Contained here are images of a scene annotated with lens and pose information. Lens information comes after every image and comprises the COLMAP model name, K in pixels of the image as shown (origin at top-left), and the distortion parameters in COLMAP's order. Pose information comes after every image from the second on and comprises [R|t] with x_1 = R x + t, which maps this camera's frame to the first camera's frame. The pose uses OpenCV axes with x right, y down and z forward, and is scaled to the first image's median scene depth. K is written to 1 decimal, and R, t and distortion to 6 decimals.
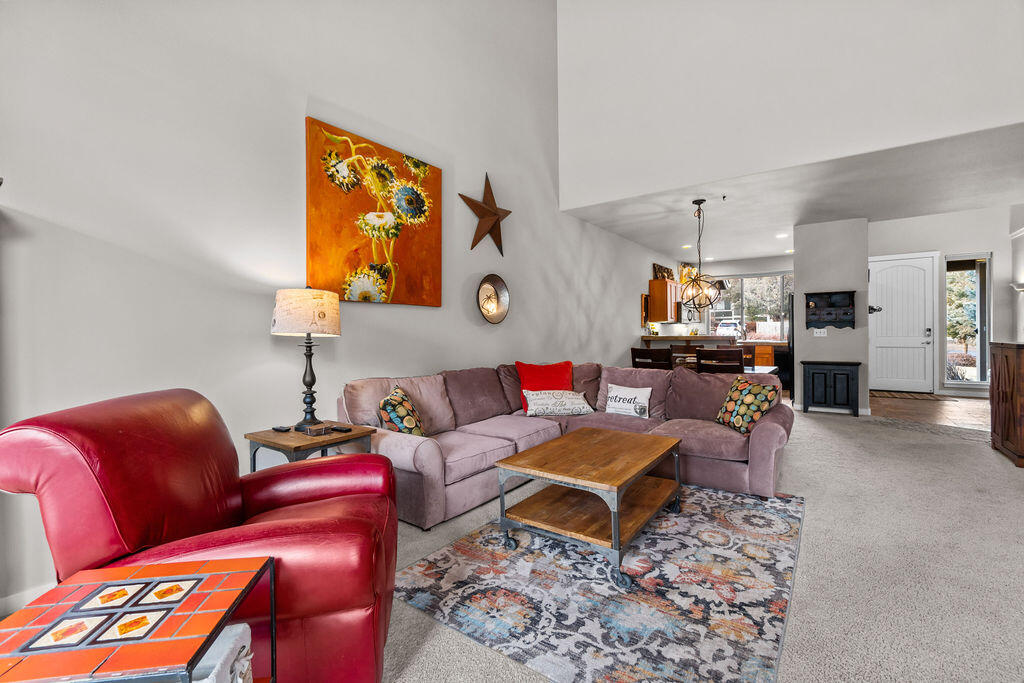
lens RADIAL K [[445.7, 0, 516.3], [0, 445.7, 336.2], [0, 0, 1]] dist [-0.003112, -0.000174]
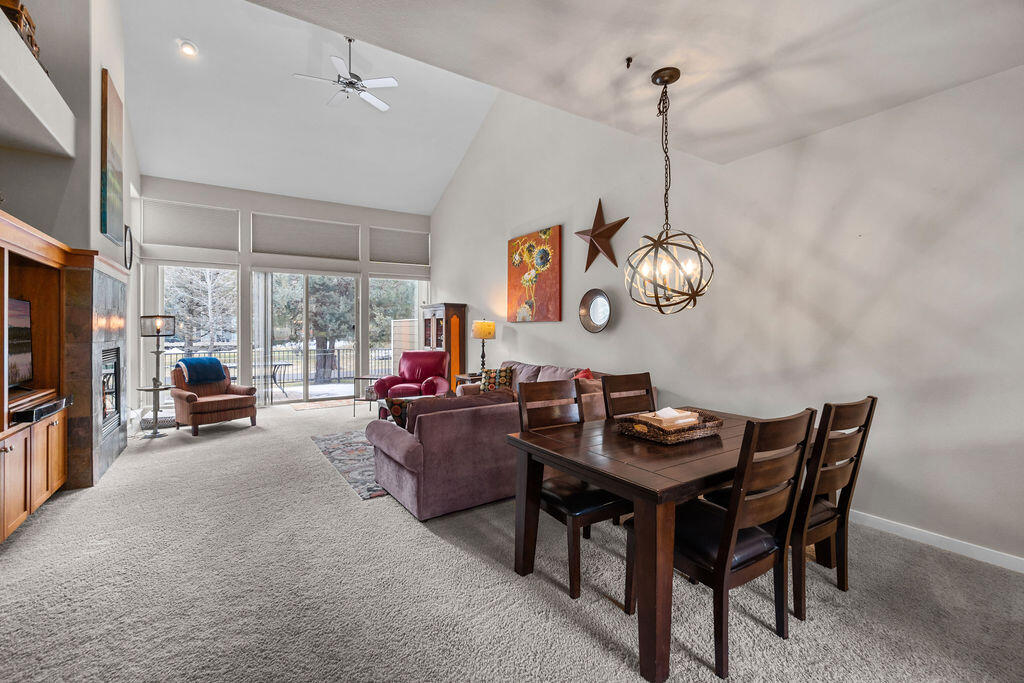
lens RADIAL K [[441.4, 0, 514.9], [0, 441.4, 332.8], [0, 0, 1]] dist [0.000296, 0.000250]
pose [[-0.351906, 0.018531, -0.935852, 1.289900], [-0.003487, 0.999771, 0.021108, -0.061839], [0.936029, 0.010691, -0.351761, 1.459410]]
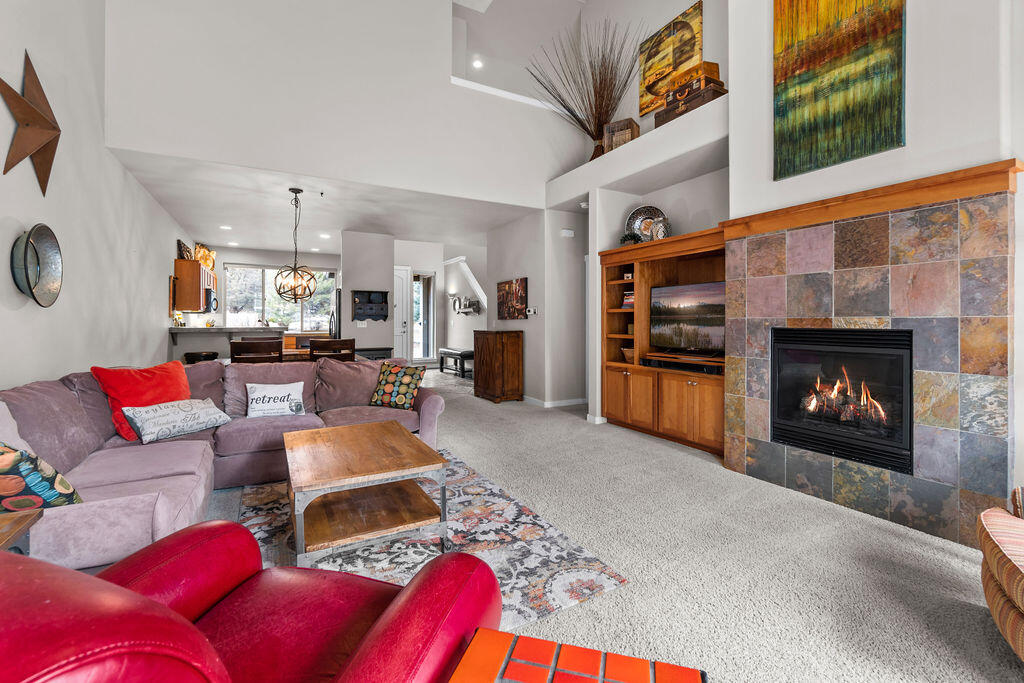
lens RADIAL K [[447.4, 0, 516.1], [0, 447.4, 318.4], [0, 0, 1]] dist [-0.004418, 0.000154]
pose [[0.425431, 0.015136, 0.904864, -0.391236], [0.005057, 0.999805, -0.019102, 0.002330], [-0.904977, 0.012702, 0.425271, 0.204998]]
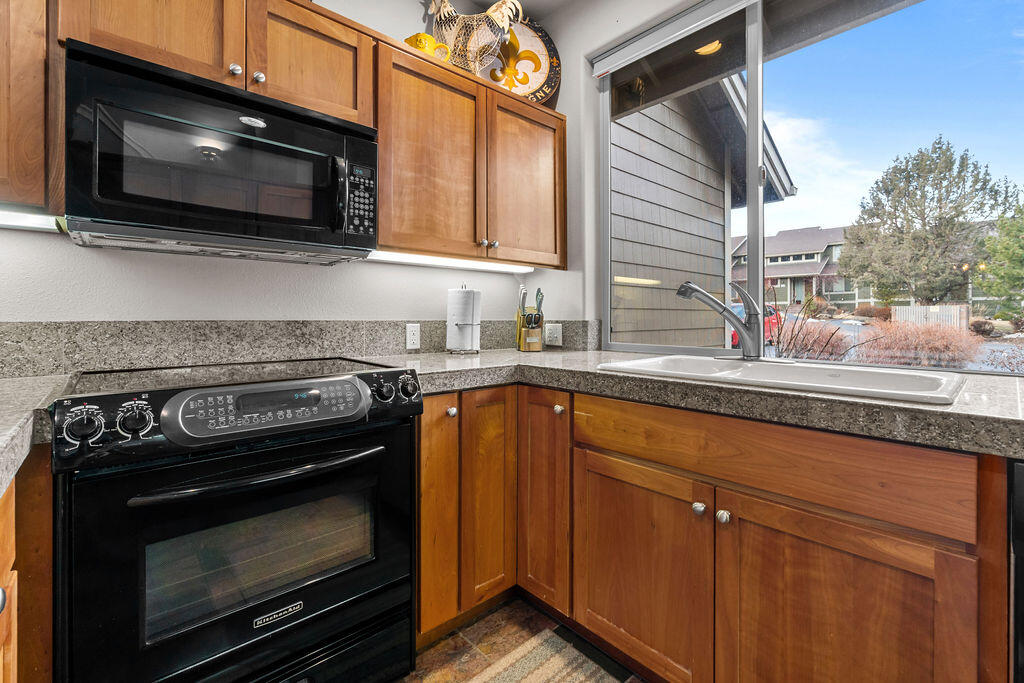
lens RADIAL K [[447.4, 0, 516.1], [0, 447.4, 318.4], [0, 0, 1]] dist [-0.004418, 0.000154]
pose [[0.977840, 0.009482, -0.209139, 1.199007], [-0.011651, 0.999890, -0.009139, -0.008256], [0.209029, 0.011373, 0.977843, 2.132595]]
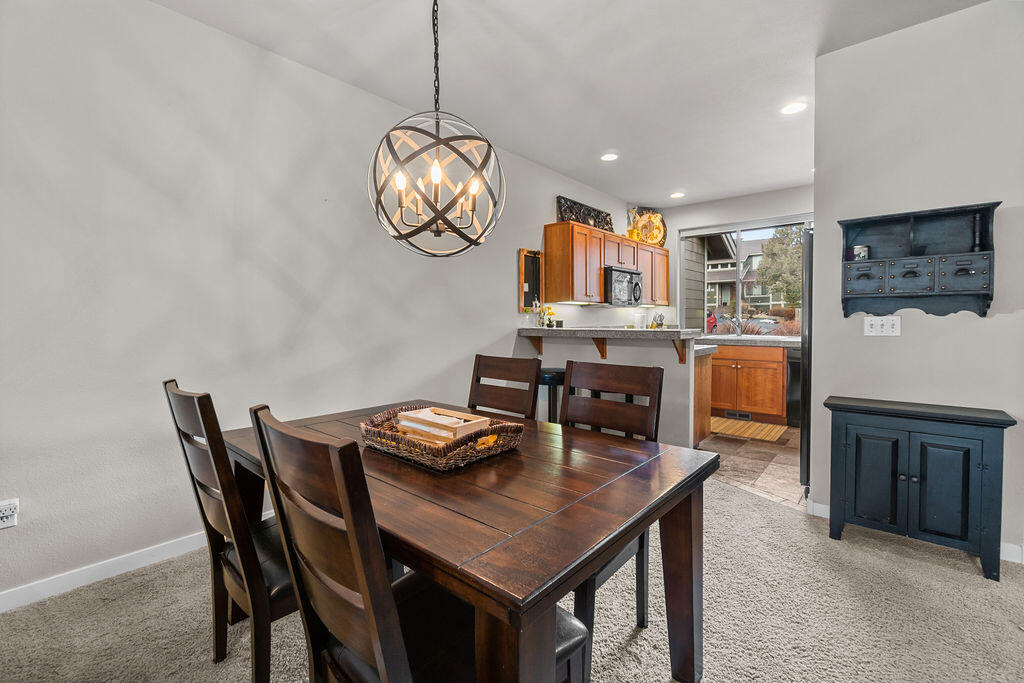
lens RADIAL K [[441.4, 0, 514.9], [0, 441.4, 332.8], [0, 0, 1]] dist [0.000296, 0.000250]
pose [[0.996413, 0.005551, -0.084446, 0.696182], [-0.003723, 0.999755, 0.021798, -0.015492], [0.084546, -0.021405, 0.996190, 1.033902]]
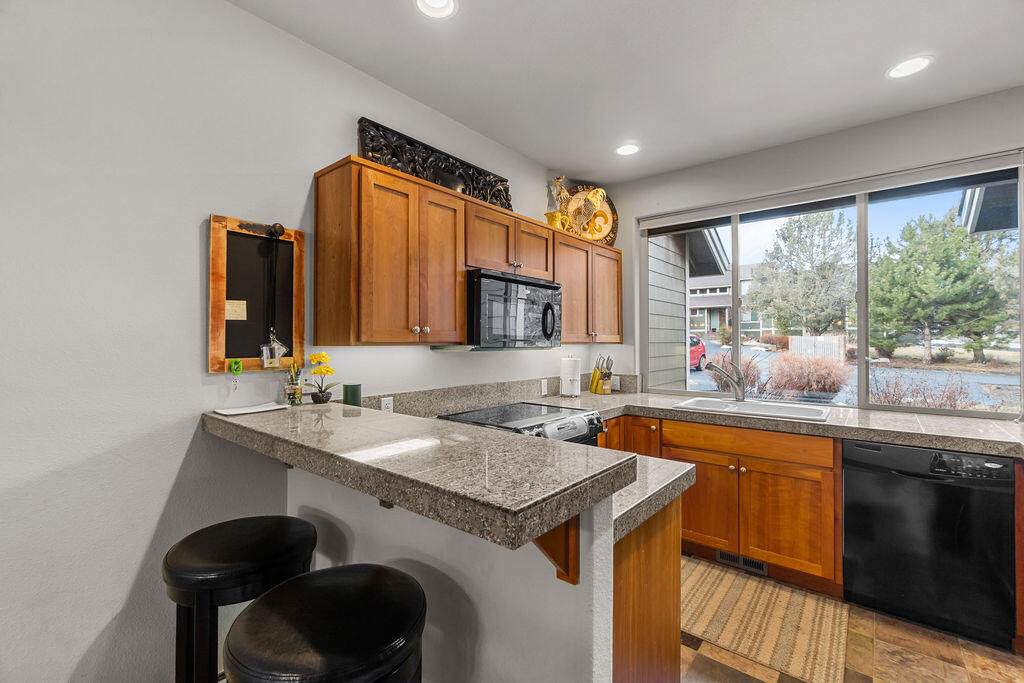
lens RADIAL K [[440.4, 0, 517.9], [0, 440.4, 336.6], [0, 0, 1]] dist [-0.004333, -0.000291]
pose [[0.998131, 0.009154, -0.060427, 0.958377], [-0.010537, 0.999689, -0.022606, -0.073149], [0.060201, 0.023201, 0.997917, 1.732444]]
